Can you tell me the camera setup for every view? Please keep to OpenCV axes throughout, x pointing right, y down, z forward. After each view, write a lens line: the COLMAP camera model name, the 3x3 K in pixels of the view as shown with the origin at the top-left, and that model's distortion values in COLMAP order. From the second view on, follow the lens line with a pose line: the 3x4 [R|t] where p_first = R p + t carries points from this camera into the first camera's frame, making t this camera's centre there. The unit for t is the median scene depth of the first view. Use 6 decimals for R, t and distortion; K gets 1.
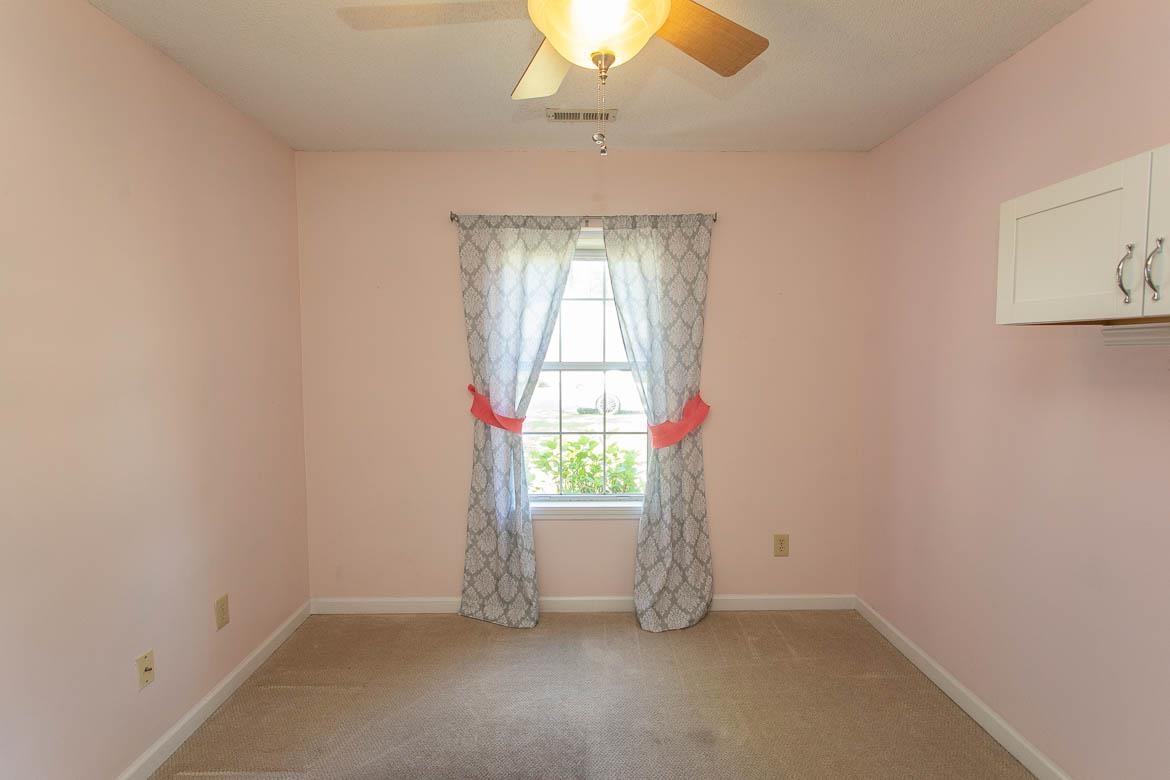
lens RADIAL K [[549.9, 0, 583.2], [0, 549.9, 388.6], [0, 0, 1]] dist [0.002251, 0.001519]
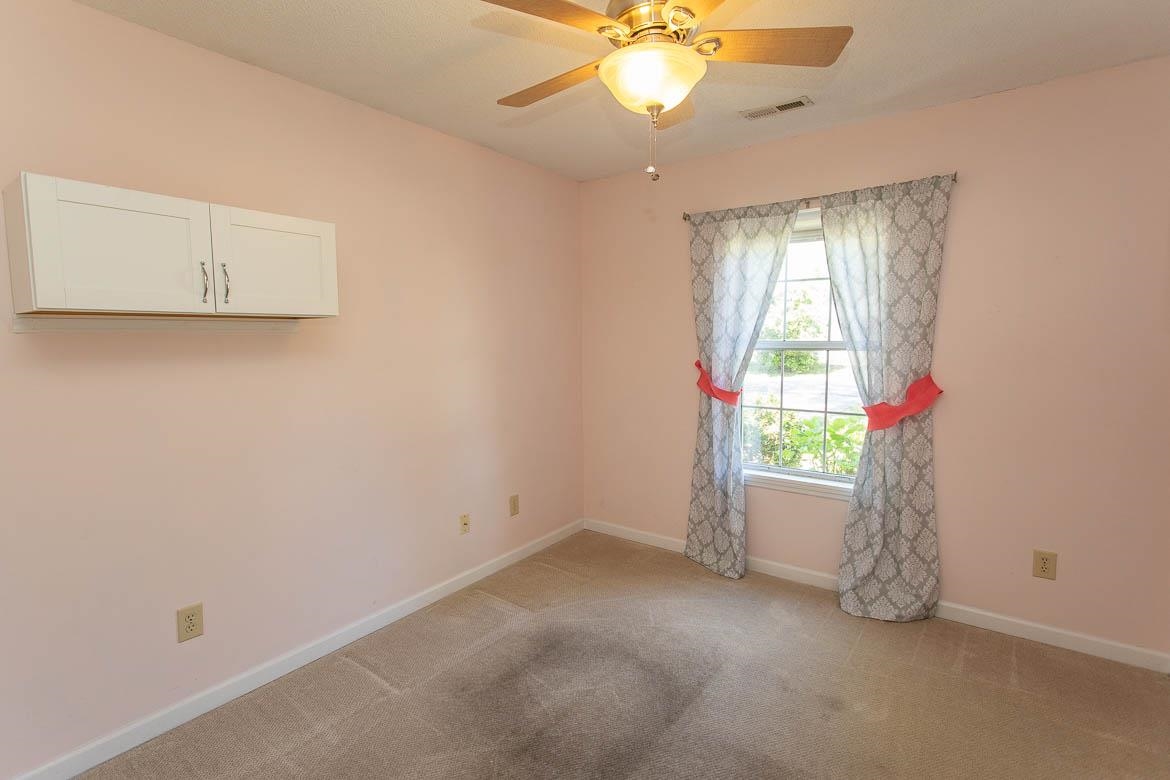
lens RADIAL K [[549.9, 0, 585.0], [0, 549.9, 388.7], [0, 0, 1]] dist [0.002251, 0.001519]
pose [[0.798850, 0.053312, -0.599163, 0.306742], [-0.032754, 0.998442, 0.045169, 0.007751], [0.600637, -0.016459, 0.799352, -0.070652]]
